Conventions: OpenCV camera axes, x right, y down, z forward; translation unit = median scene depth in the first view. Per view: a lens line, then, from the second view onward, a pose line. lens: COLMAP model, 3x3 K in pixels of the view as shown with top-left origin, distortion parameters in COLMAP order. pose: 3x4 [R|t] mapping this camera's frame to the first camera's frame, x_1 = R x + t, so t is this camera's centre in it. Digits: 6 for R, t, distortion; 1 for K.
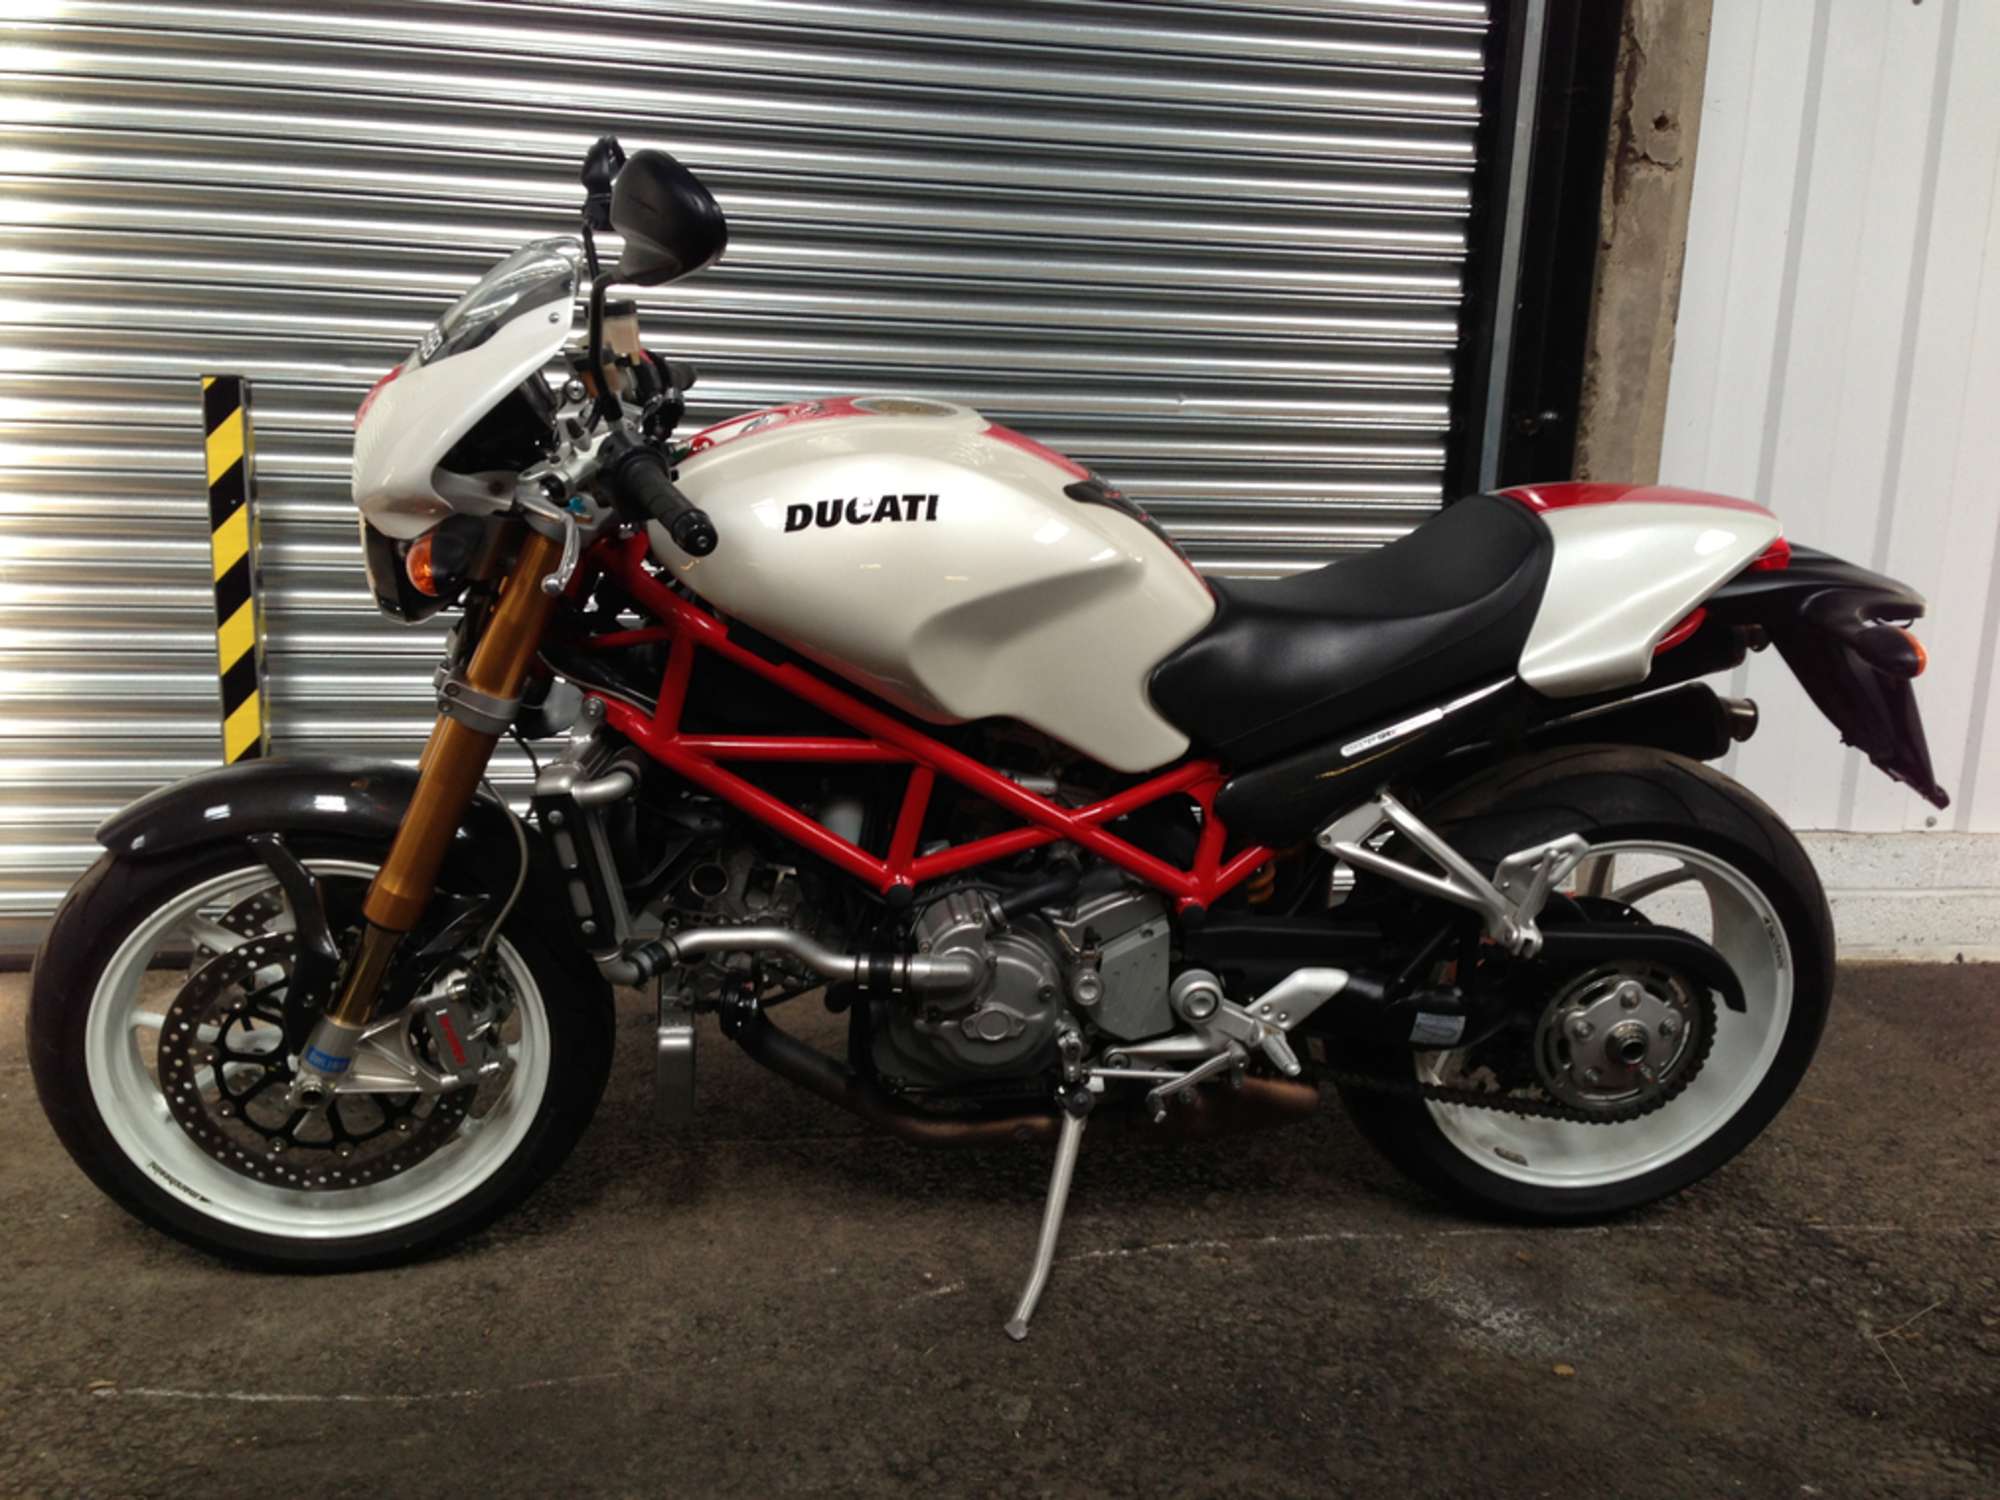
lens RADIAL K [[1850.0, 0, 1000.0], [0, 1850.0, 750.0], [0, 0, 1]] dist [0.188073, -0.316096]
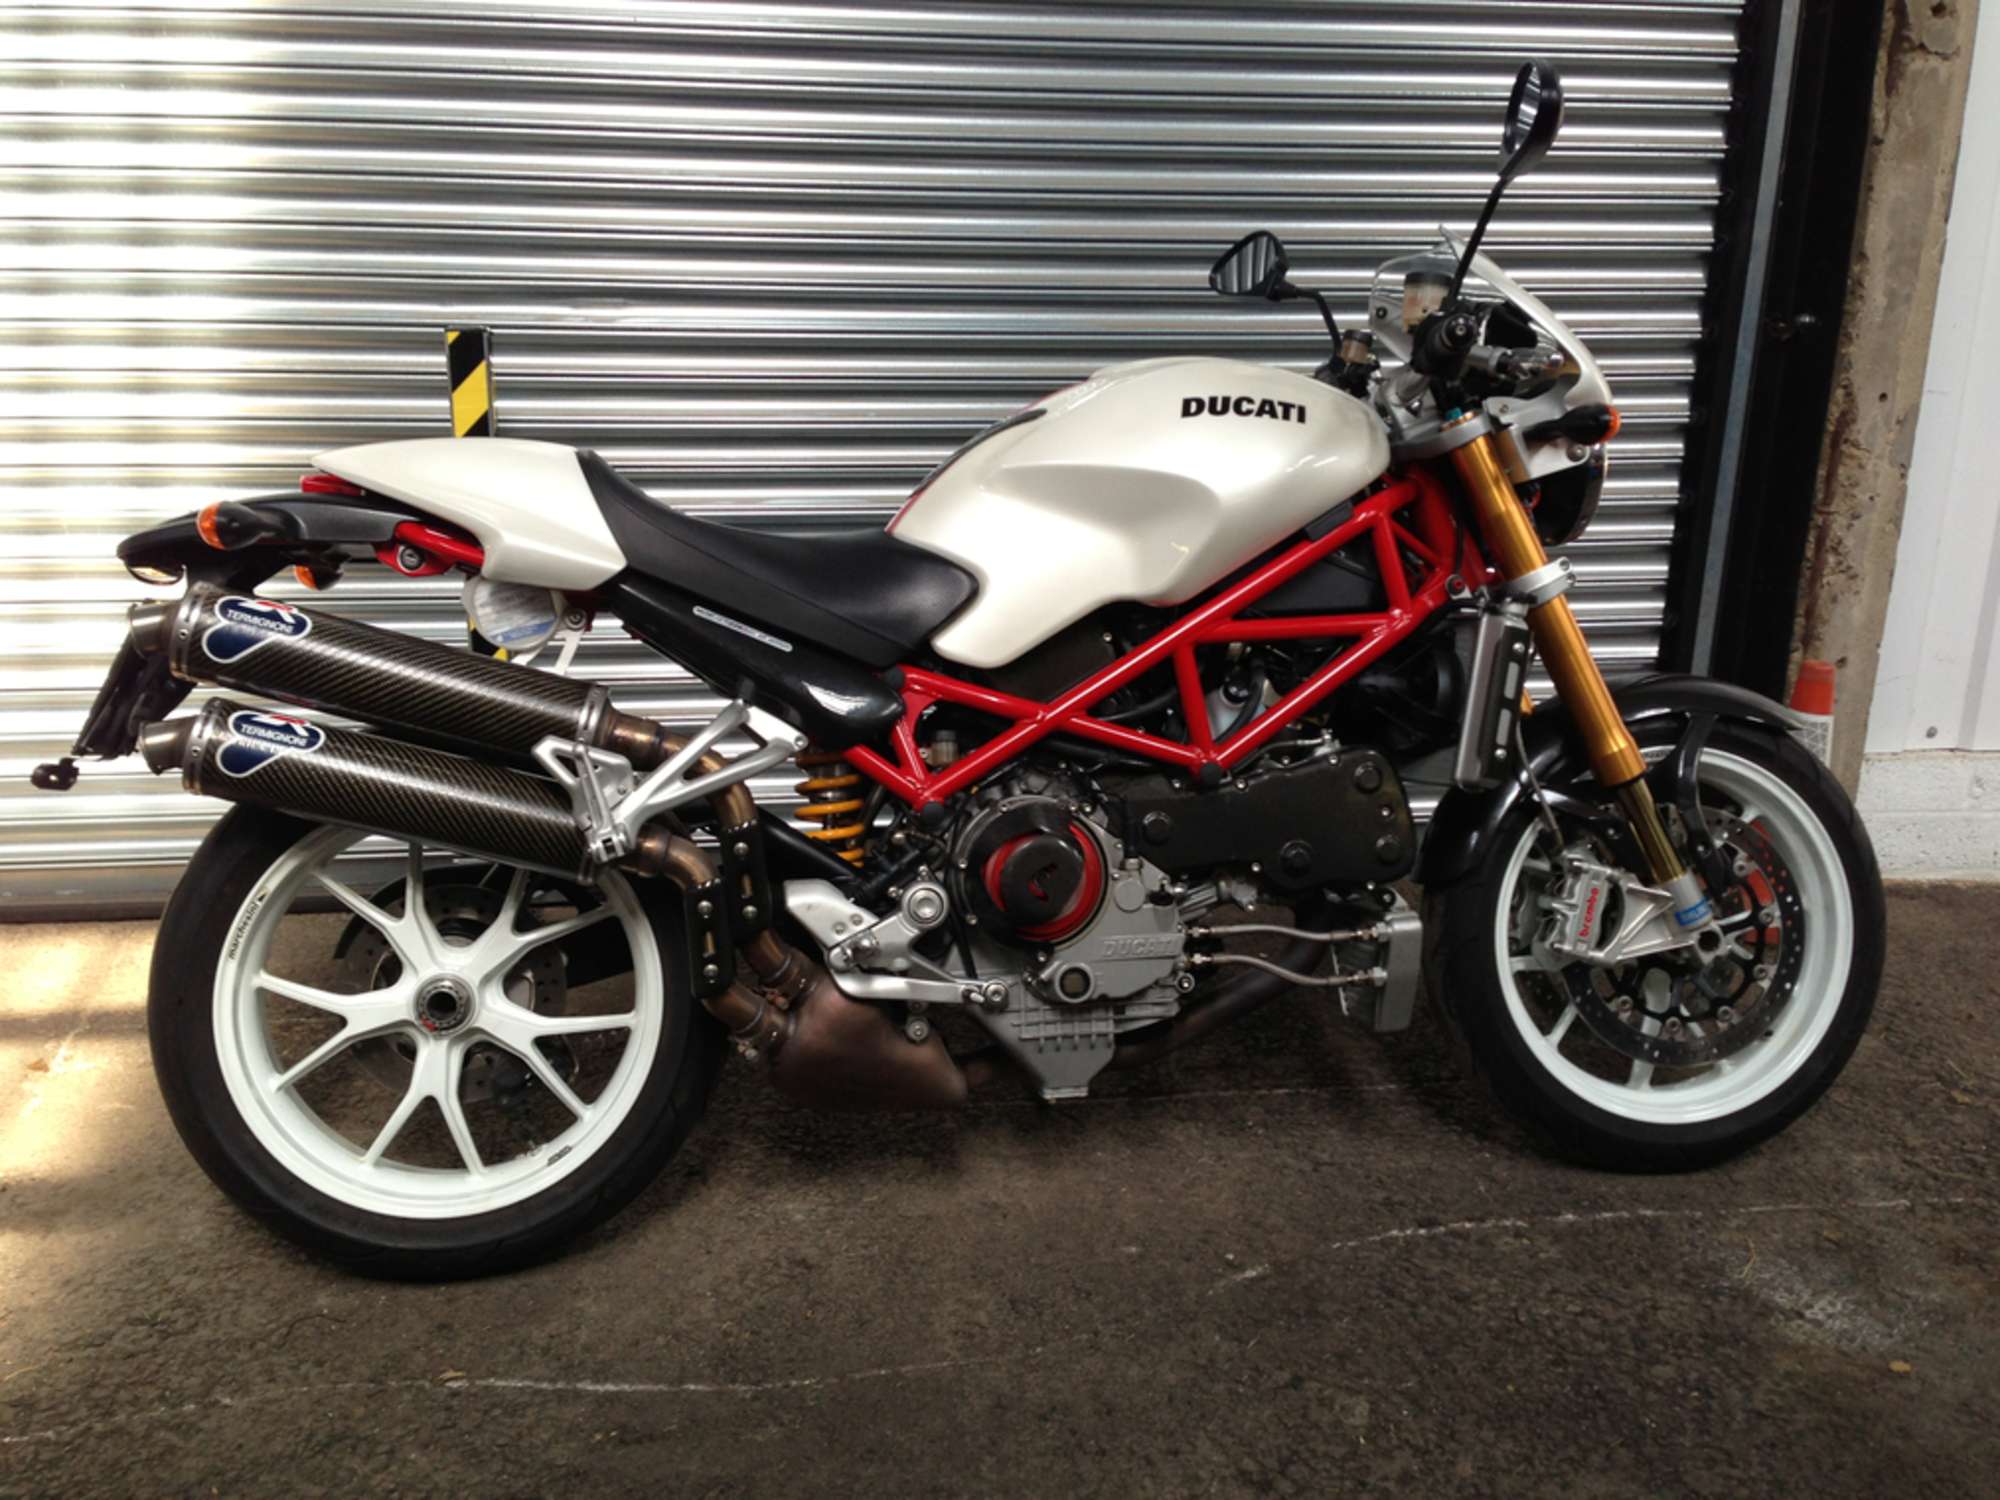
lens RADIAL K [[1863.0, 0, 1000.0], [0, 1863.0, 750.0], [0, 0, 1]] dist [0.178081, -0.298006]
pose [[0.999268, -0.006261, -0.037740, -0.128871], [0.009592, 0.996010, 0.088726, -0.084453], [0.037034, -0.089023, 0.995341, 0.017952]]
